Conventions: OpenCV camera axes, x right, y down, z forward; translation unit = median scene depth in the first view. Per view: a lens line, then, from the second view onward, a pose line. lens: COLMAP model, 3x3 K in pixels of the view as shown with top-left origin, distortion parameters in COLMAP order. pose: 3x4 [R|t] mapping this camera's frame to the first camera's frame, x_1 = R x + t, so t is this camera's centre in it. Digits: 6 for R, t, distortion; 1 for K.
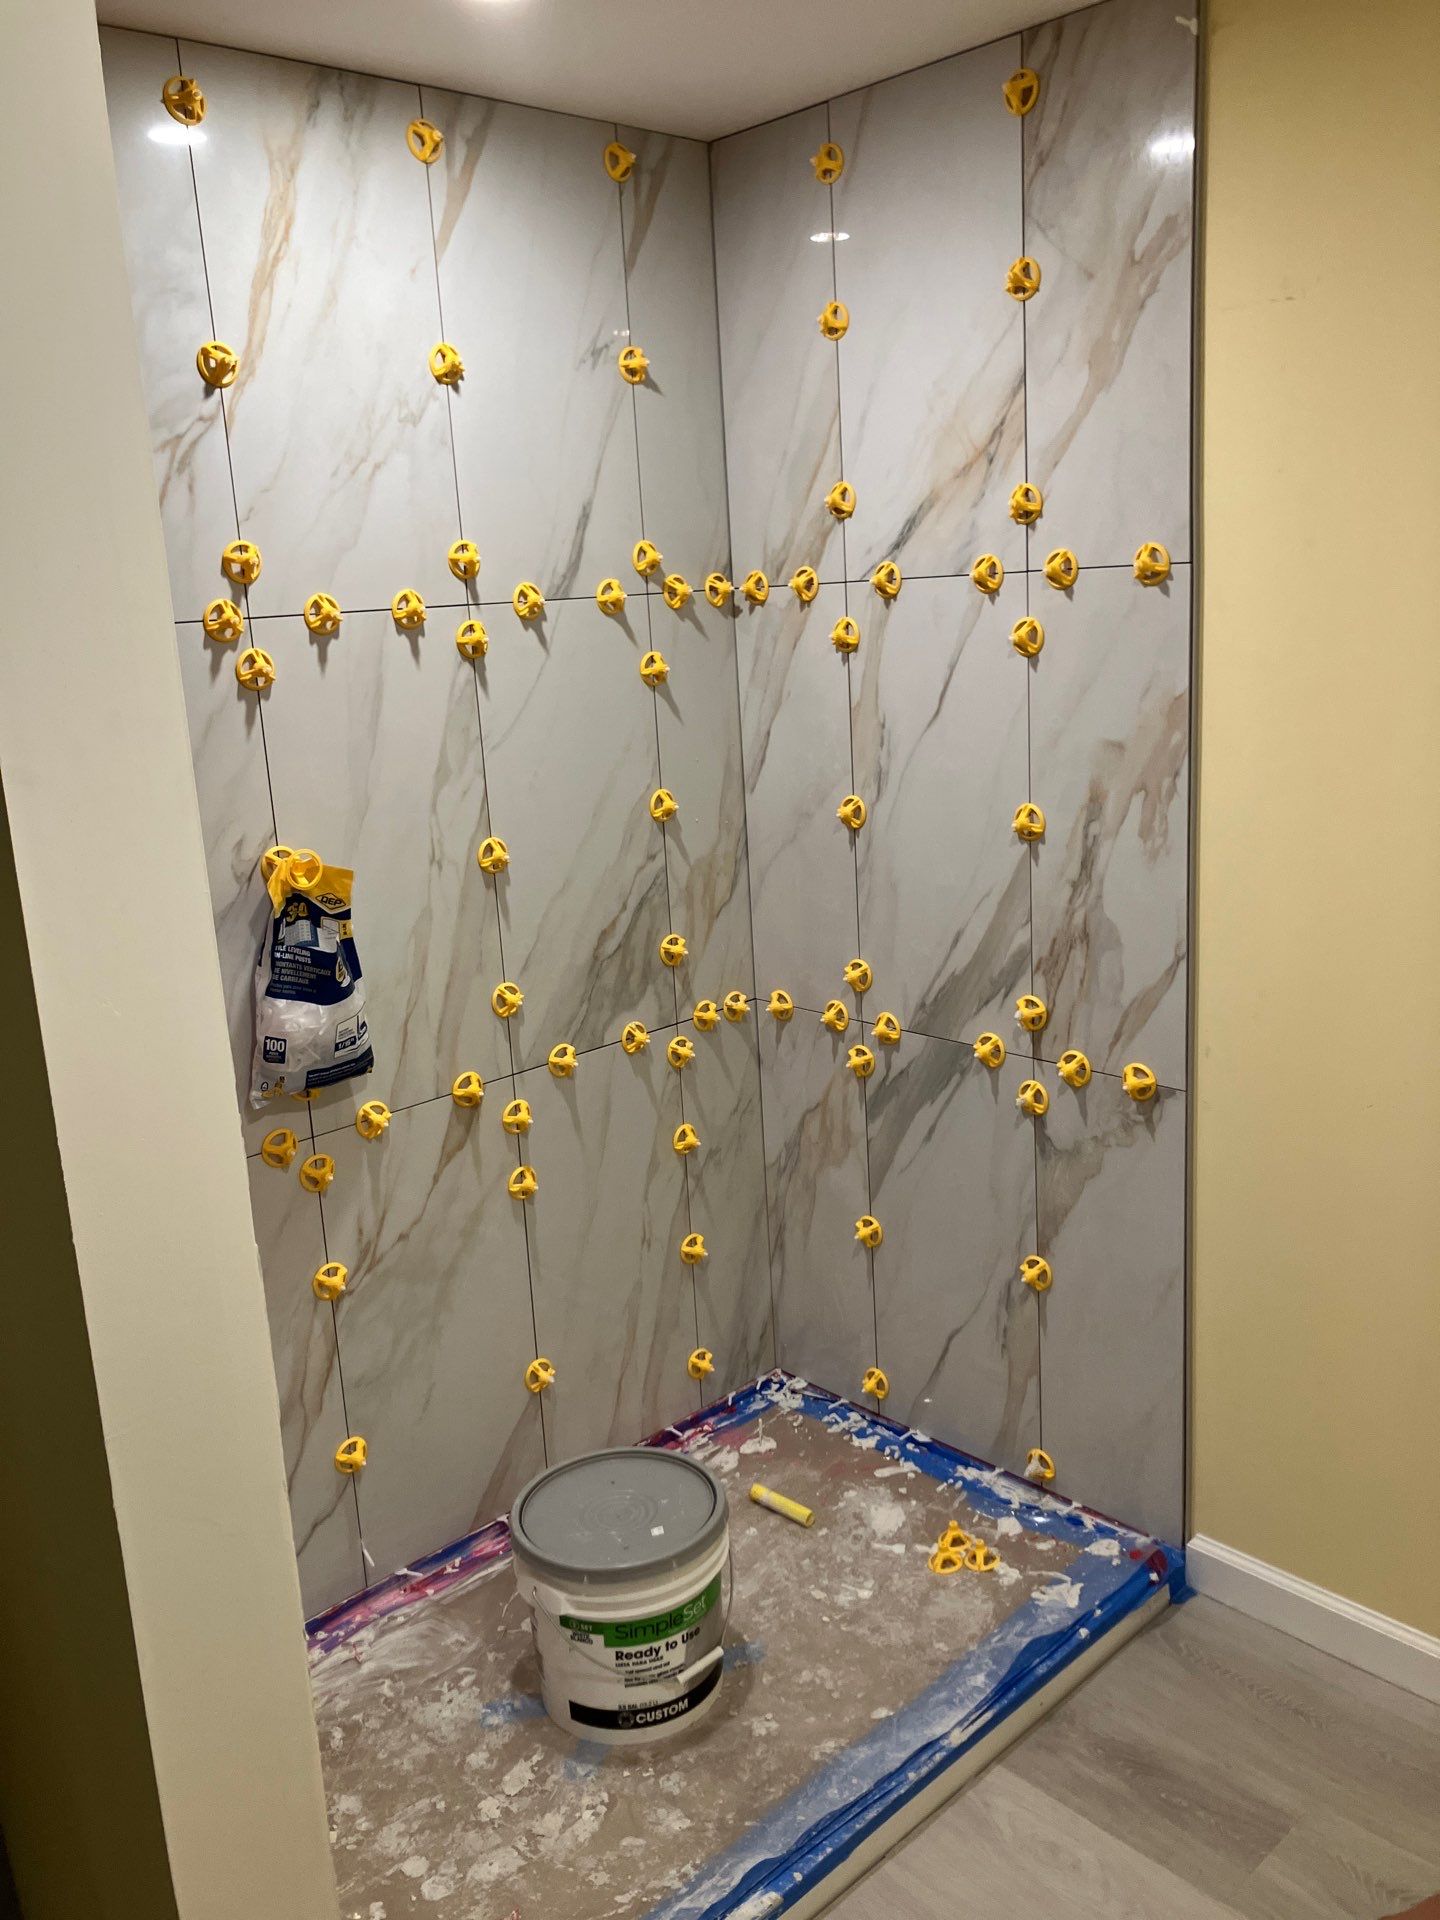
lens RADIAL K [[1593.7, 0, 722.6], [0, 1593.7, 933.8], [0, 0, 1]] dist [-0.044435, 0.138769]
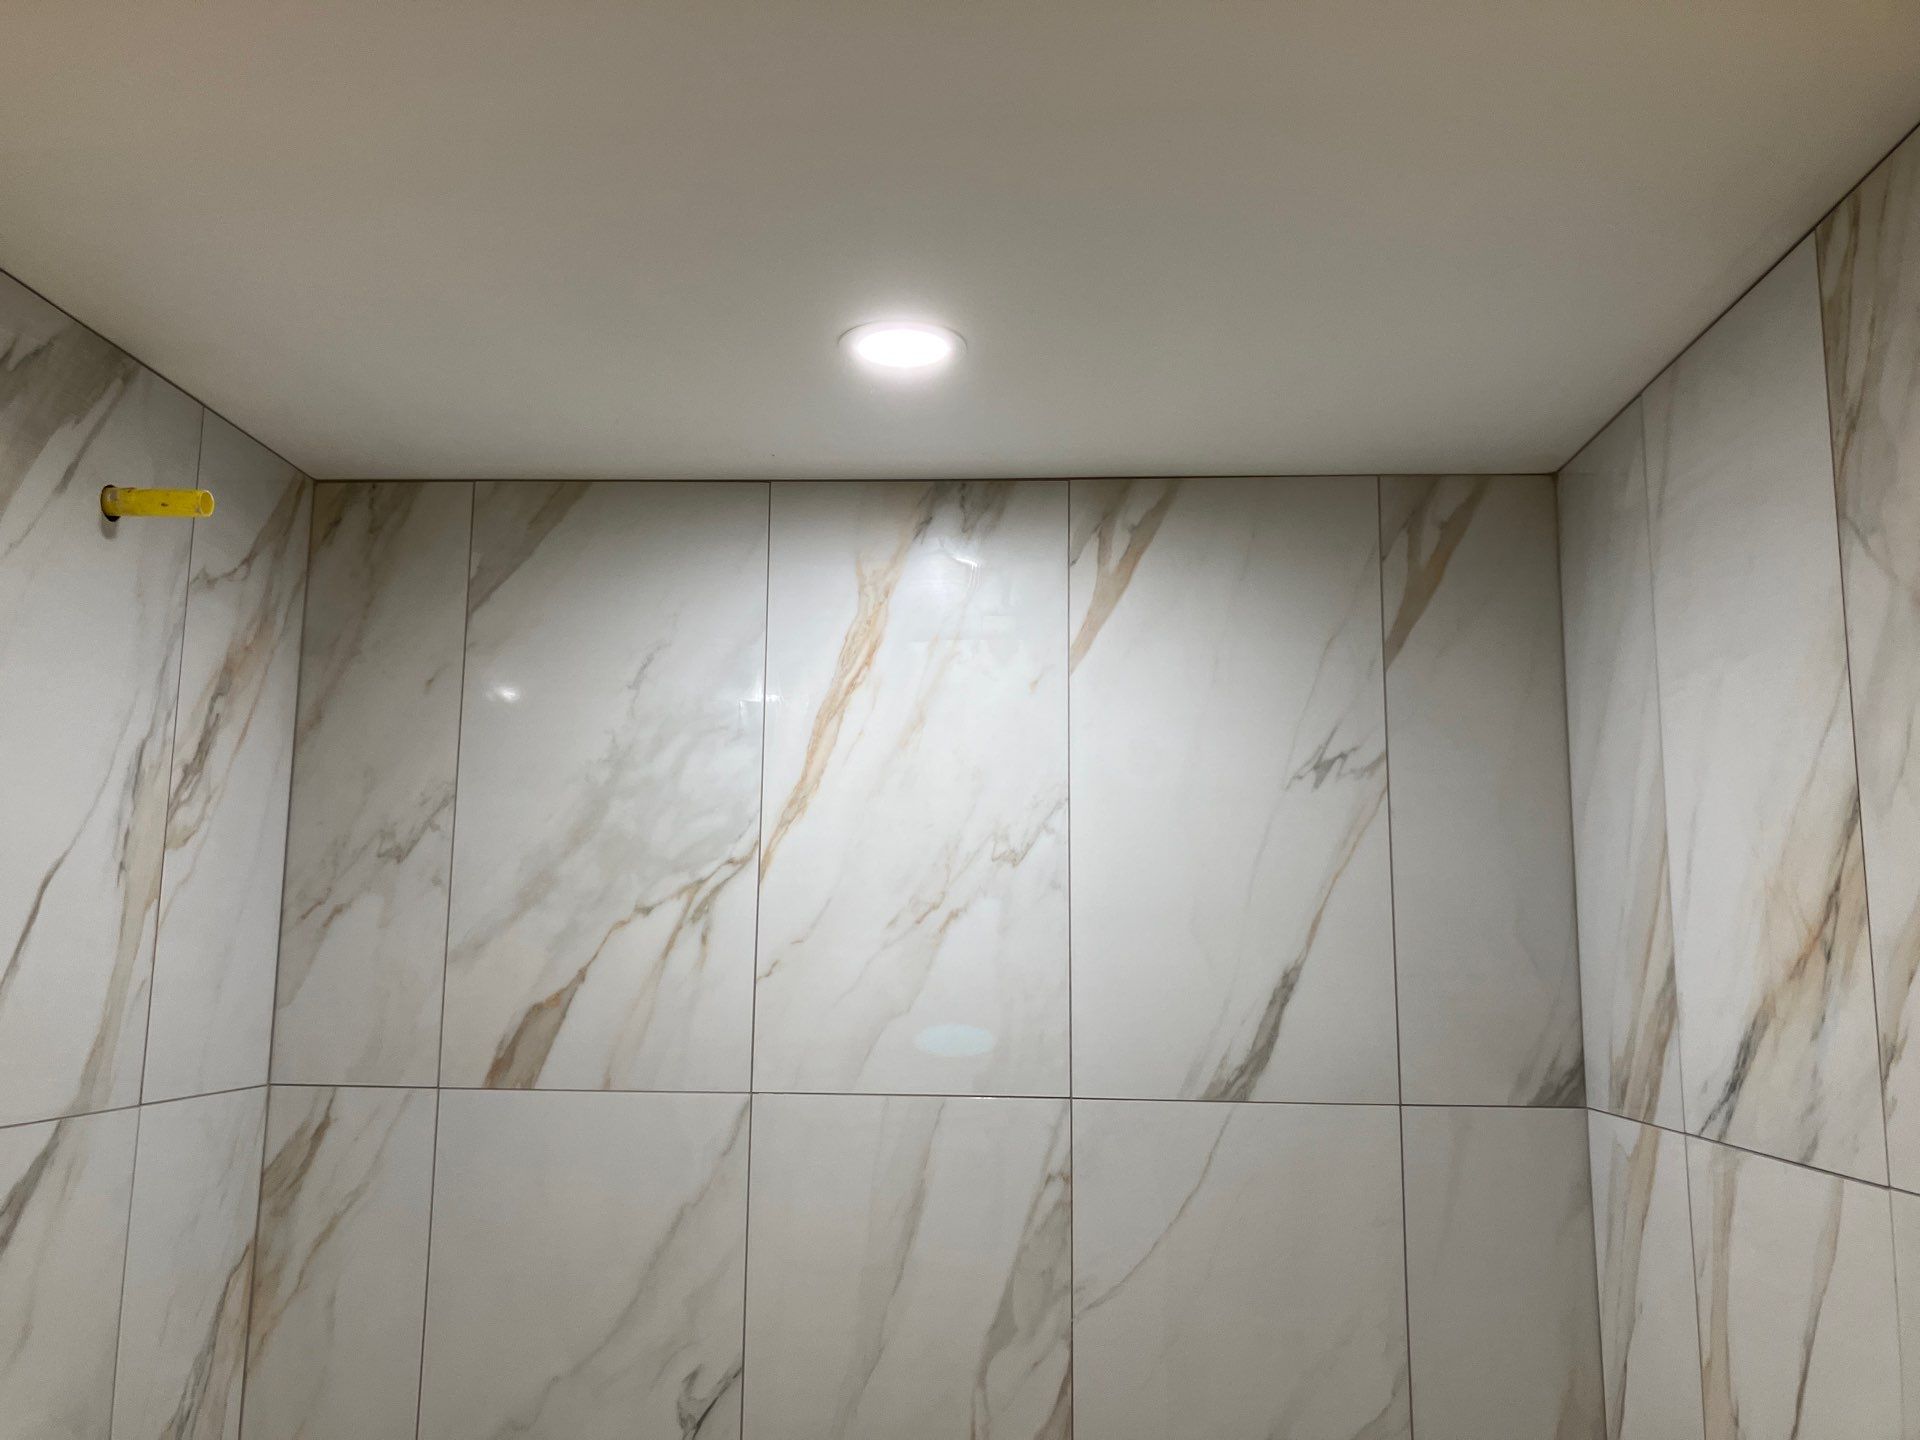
lens RADIAL K [[1554.8, 0, 962.3], [0, 1554.8, 713.8], [0, 0, 1]] dist [0.049410, -0.074602]
pose [[0.684138, -0.048569, -0.727734, 0.357895], [-0.208350, 0.943189, -0.258816, -0.185697], [0.698961, 0.328689, 0.635152, 0.466065]]
